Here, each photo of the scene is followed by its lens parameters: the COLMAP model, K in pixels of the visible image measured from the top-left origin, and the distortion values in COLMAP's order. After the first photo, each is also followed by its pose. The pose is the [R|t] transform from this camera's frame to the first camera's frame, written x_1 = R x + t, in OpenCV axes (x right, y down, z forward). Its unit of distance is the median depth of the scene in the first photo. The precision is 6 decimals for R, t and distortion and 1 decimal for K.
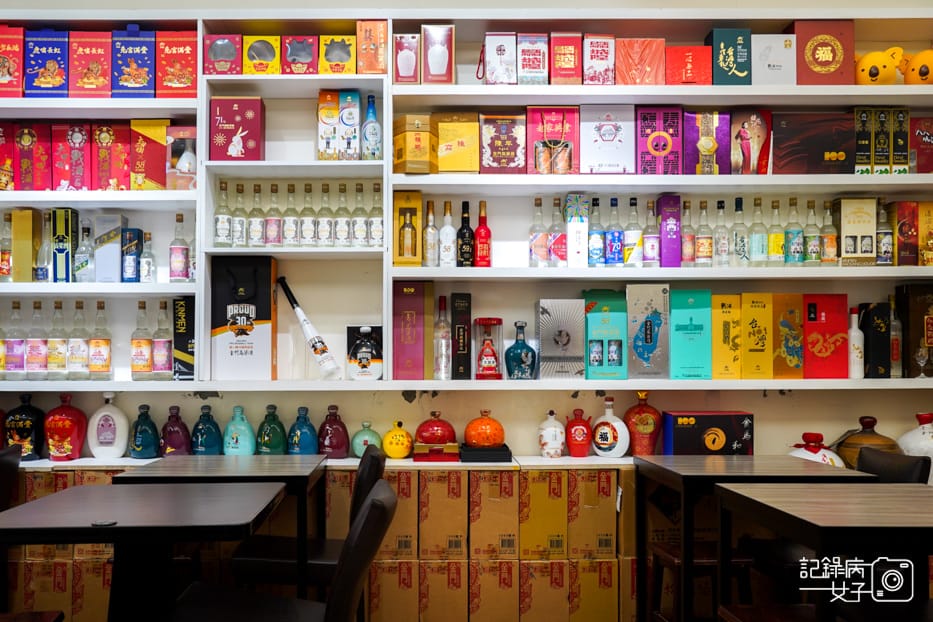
lens RADIAL K [[743.1, 0, 466.2], [0, 743.1, 310.4], [0, 0, 1]] dist [-0.007249, -0.001501]
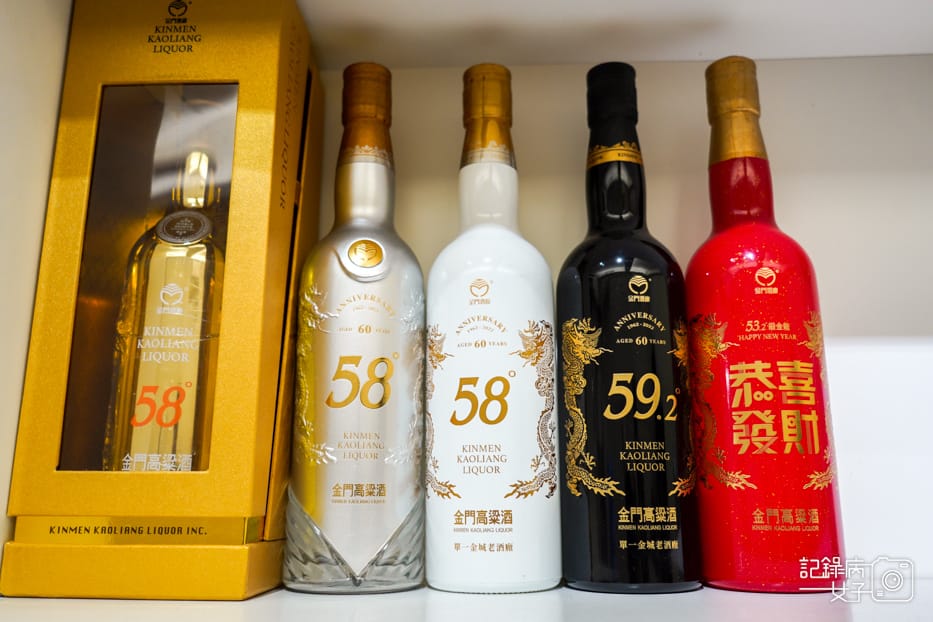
lens RADIAL K [[860.7, 0, 466.8], [0, 860.7, 310.6], [0, 0, 1]] dist [-0.003986, -0.000314]
pose [[0.996649, -0.018157, -0.079762, -0.016369], [0.004775, 0.986305, -0.164861, -0.073476], [0.081663, 0.163928, 0.983086, 0.849349]]
